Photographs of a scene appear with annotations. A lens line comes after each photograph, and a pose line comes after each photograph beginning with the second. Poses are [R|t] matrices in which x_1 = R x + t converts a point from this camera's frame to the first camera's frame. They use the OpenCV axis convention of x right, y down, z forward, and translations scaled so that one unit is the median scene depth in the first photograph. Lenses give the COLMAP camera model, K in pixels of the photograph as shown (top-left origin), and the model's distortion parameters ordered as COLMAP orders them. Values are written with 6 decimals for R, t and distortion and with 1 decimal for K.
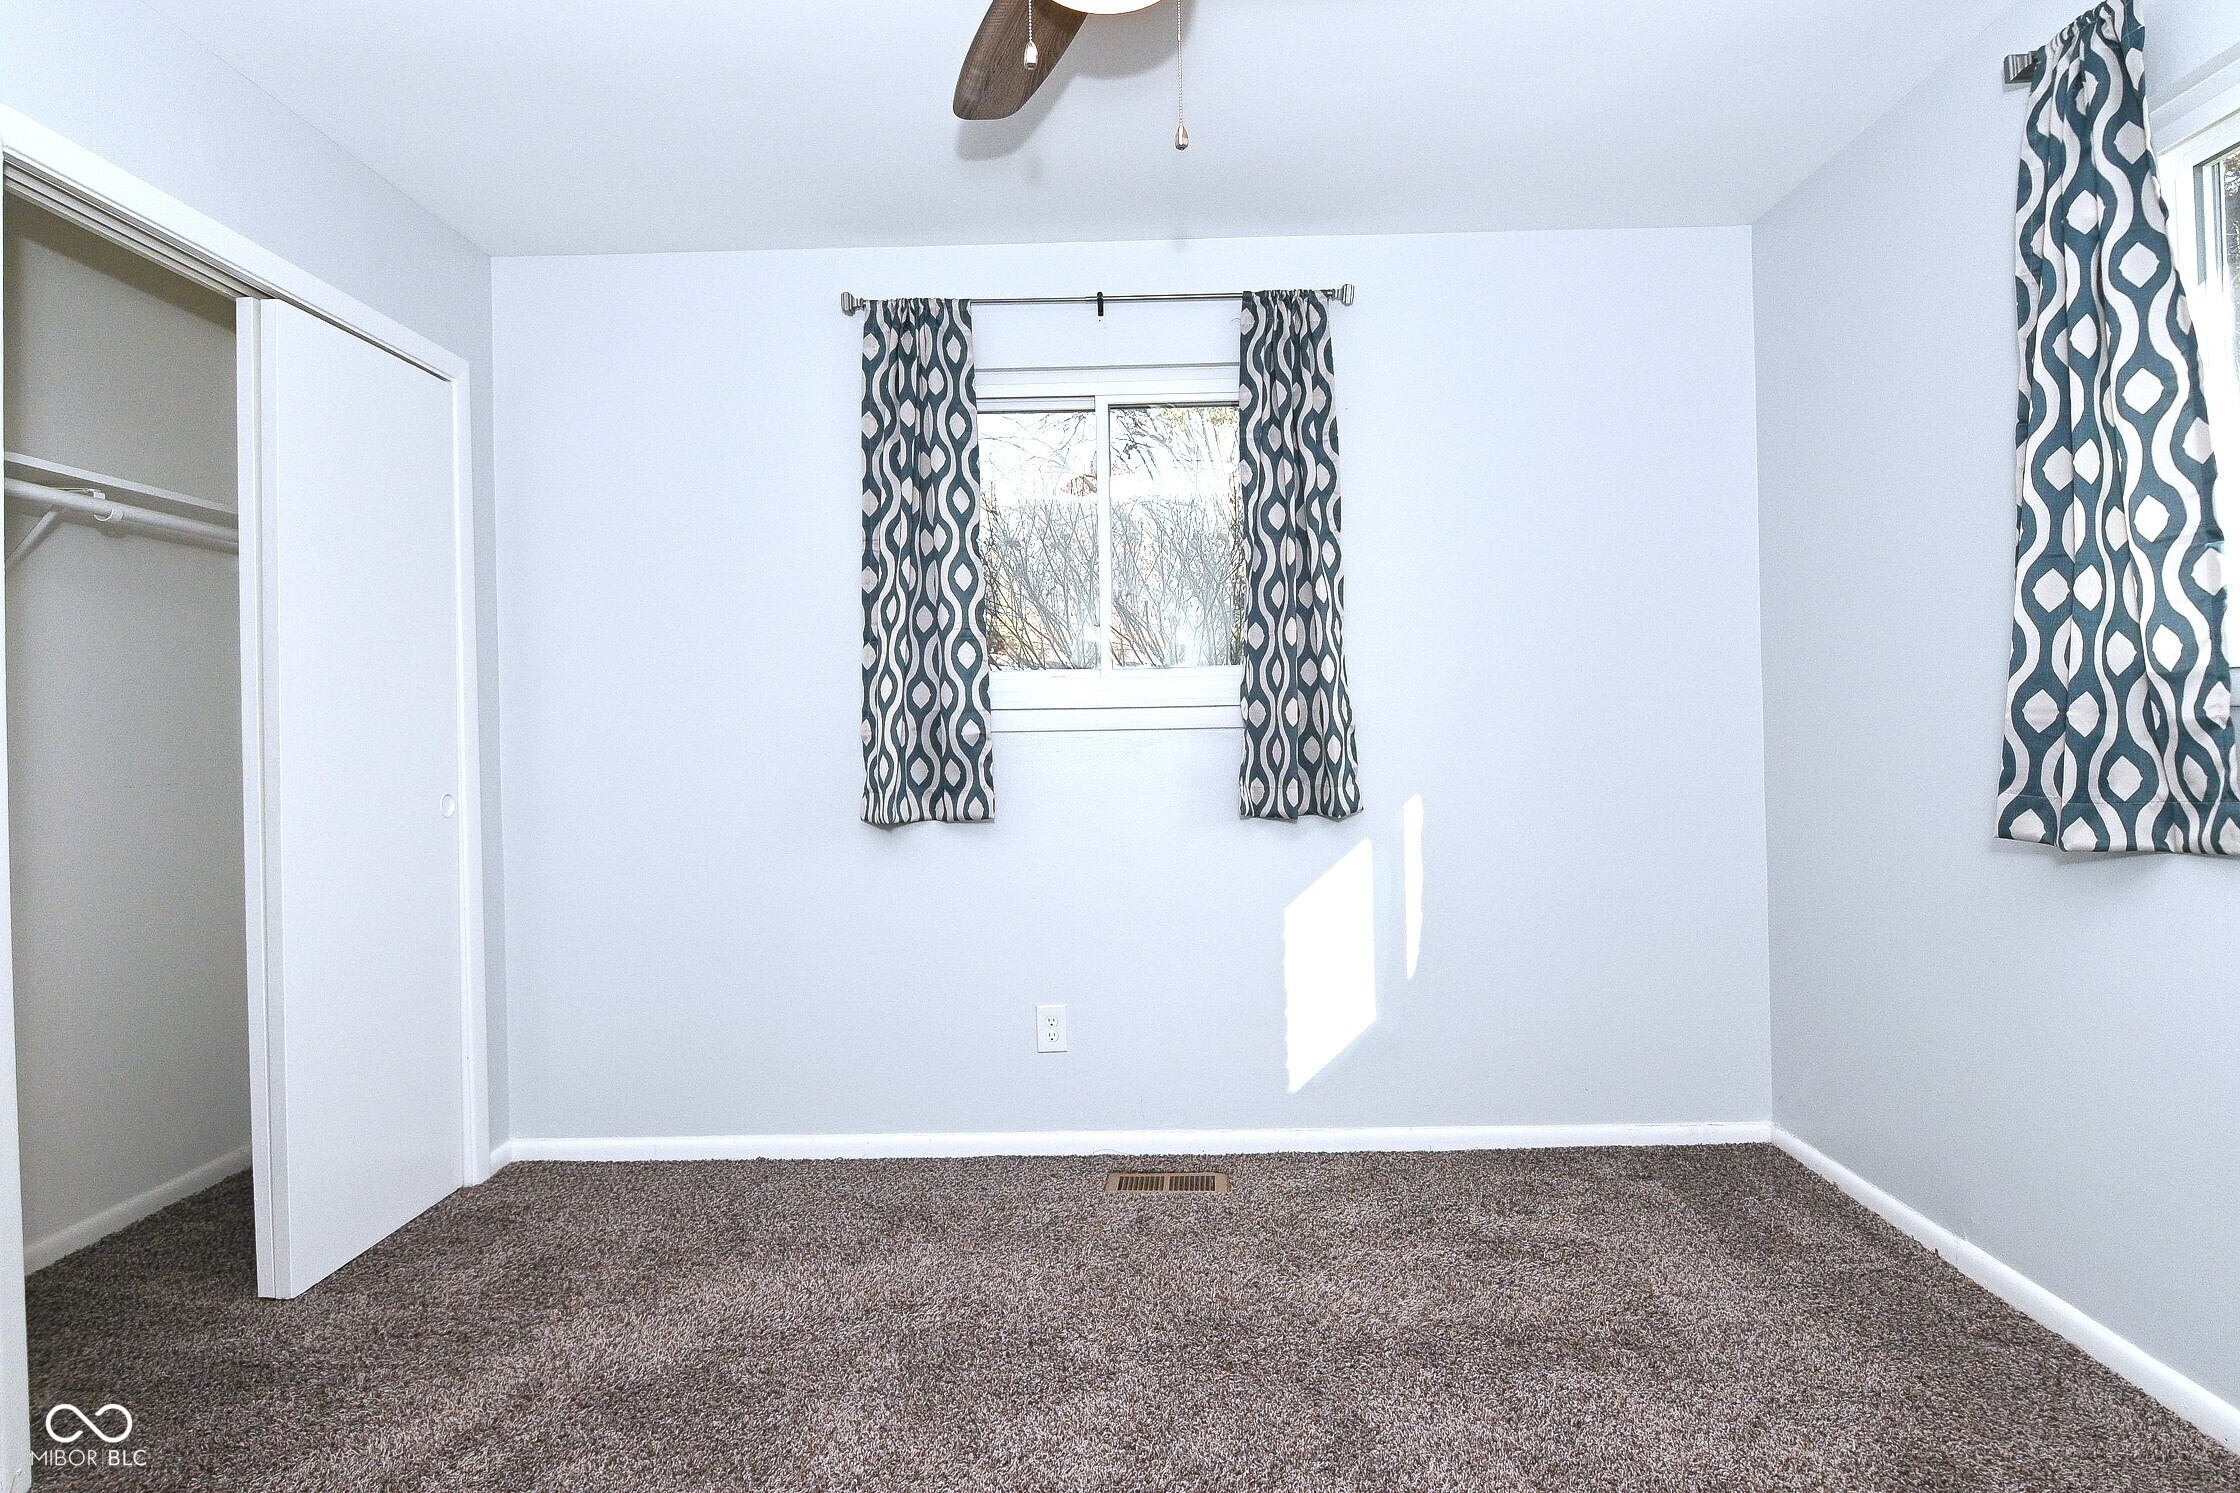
lens RADIAL K [[1177.1, 0, 1120.1], [0, 1177.1, 734.5], [0, 0, 1]] dist [0.017582, -0.026710]
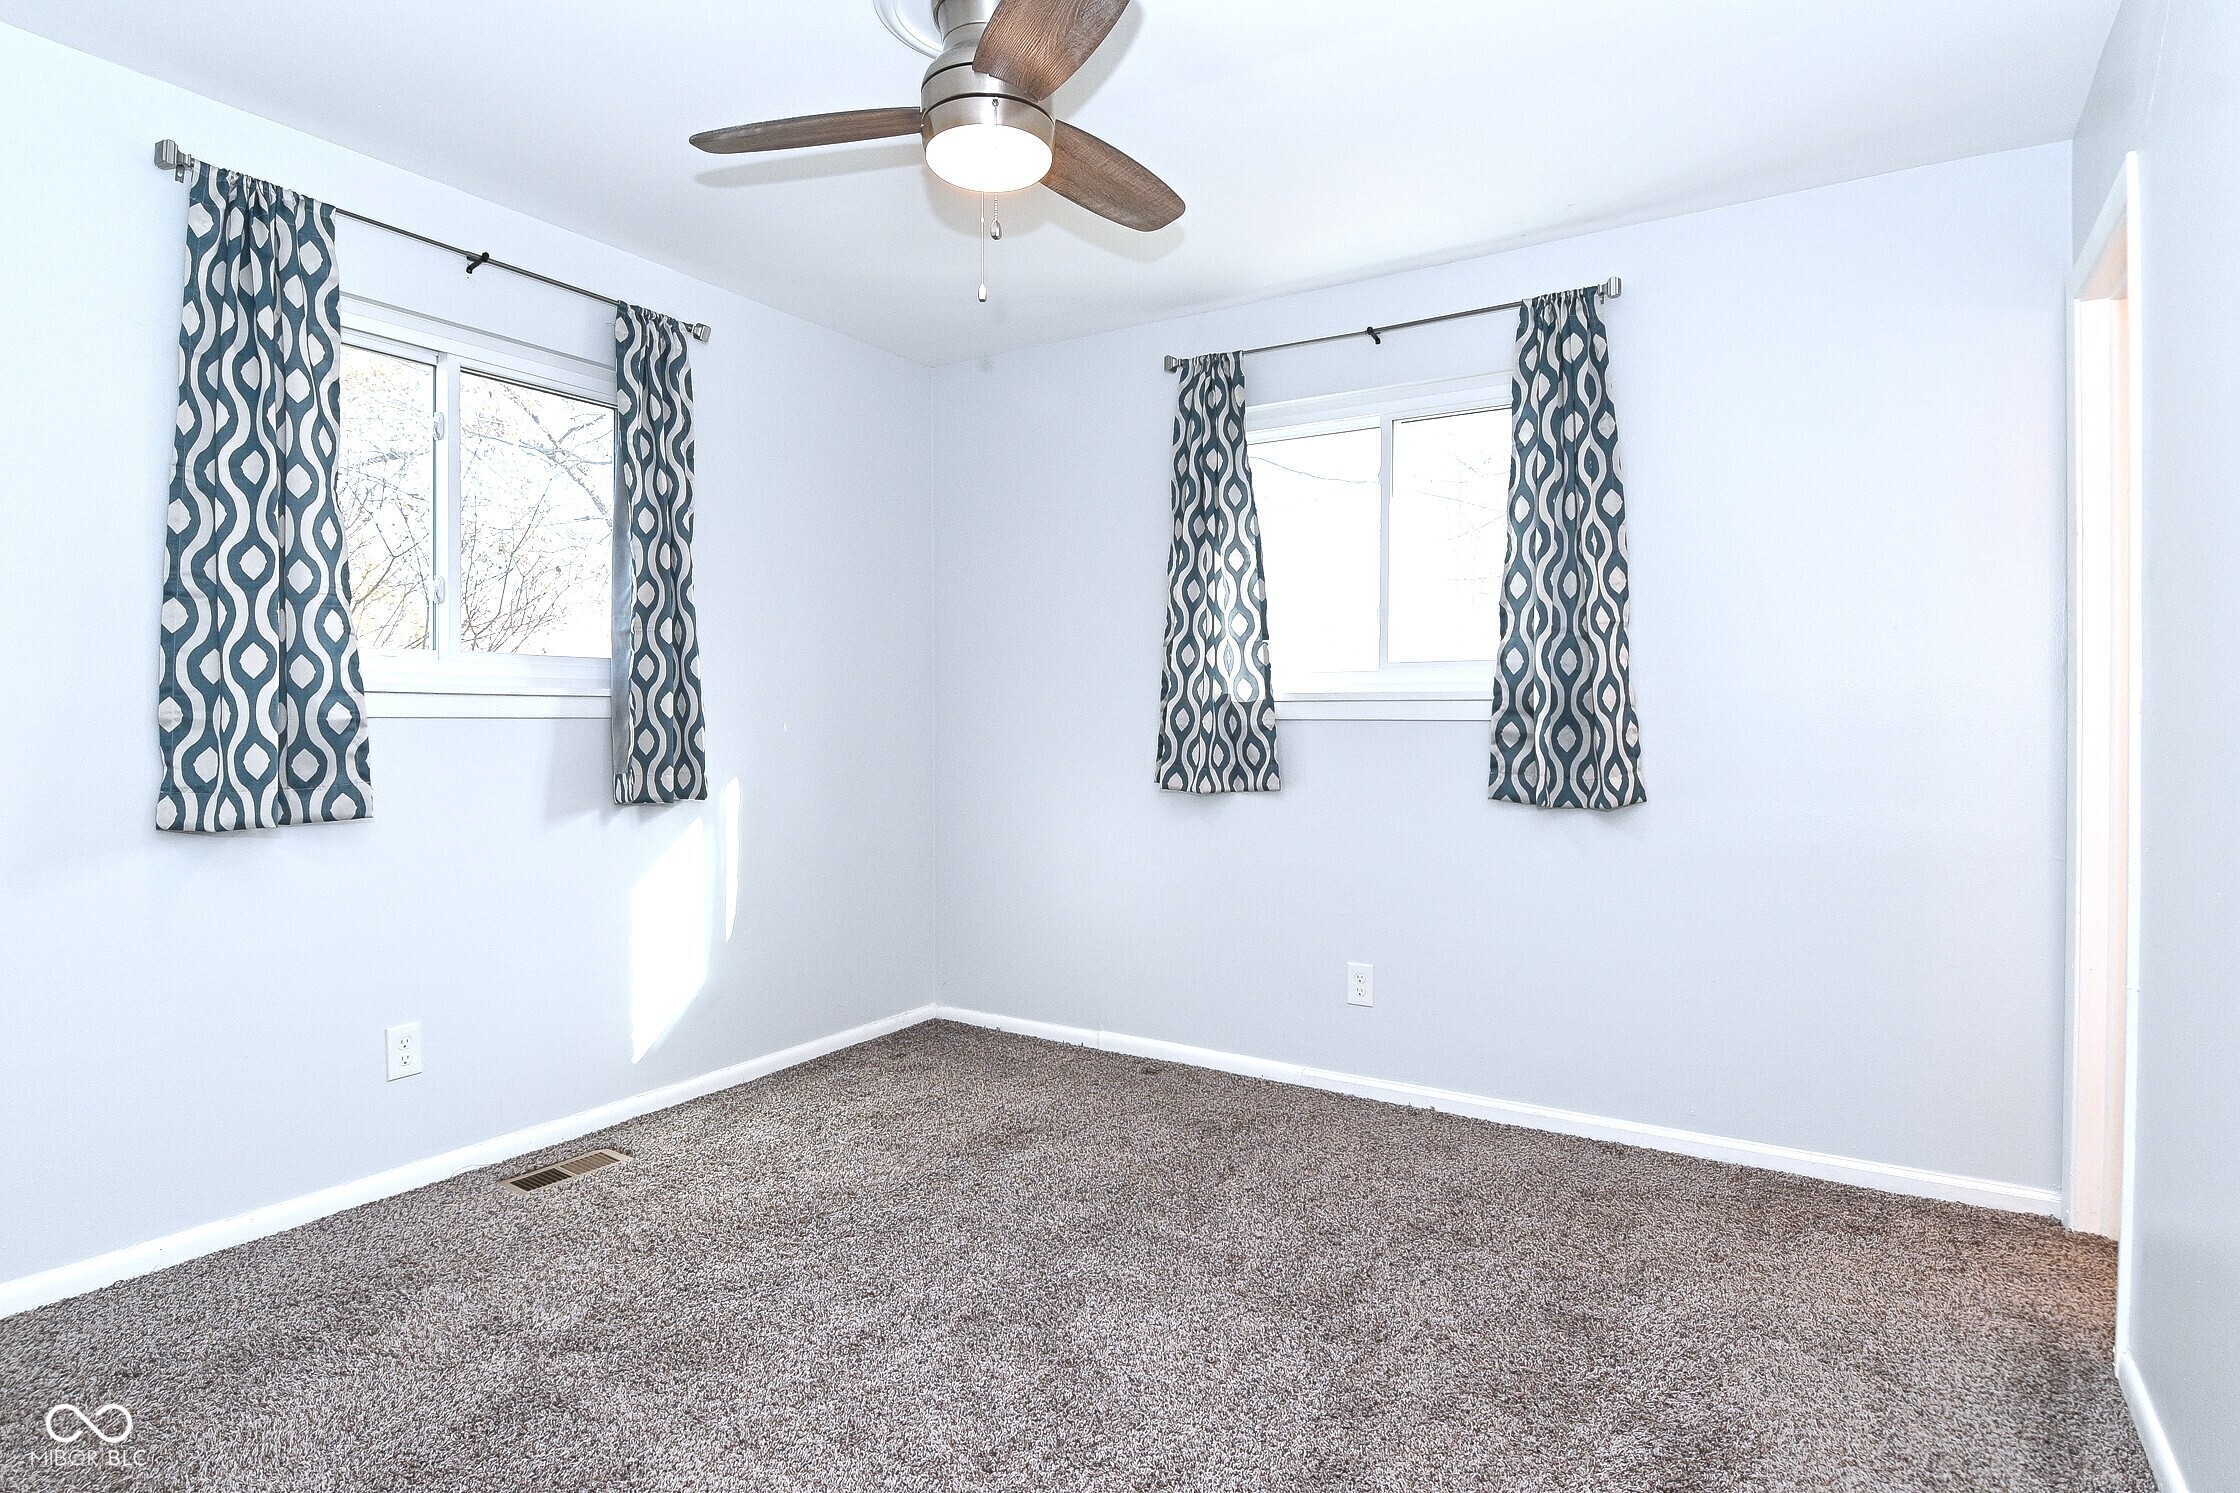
lens RADIAL K [[1177.1, 0, 1120.1], [0, 1177.1, 734.5], [0, 0, 1]] dist [0.017582, -0.026710]
pose [[0.522047, 0.008458, 0.852875, -0.557454], [-0.011125, 0.999933, -0.003107, 0.006888], [-0.852844, -0.007866, 0.522106, 0.074413]]
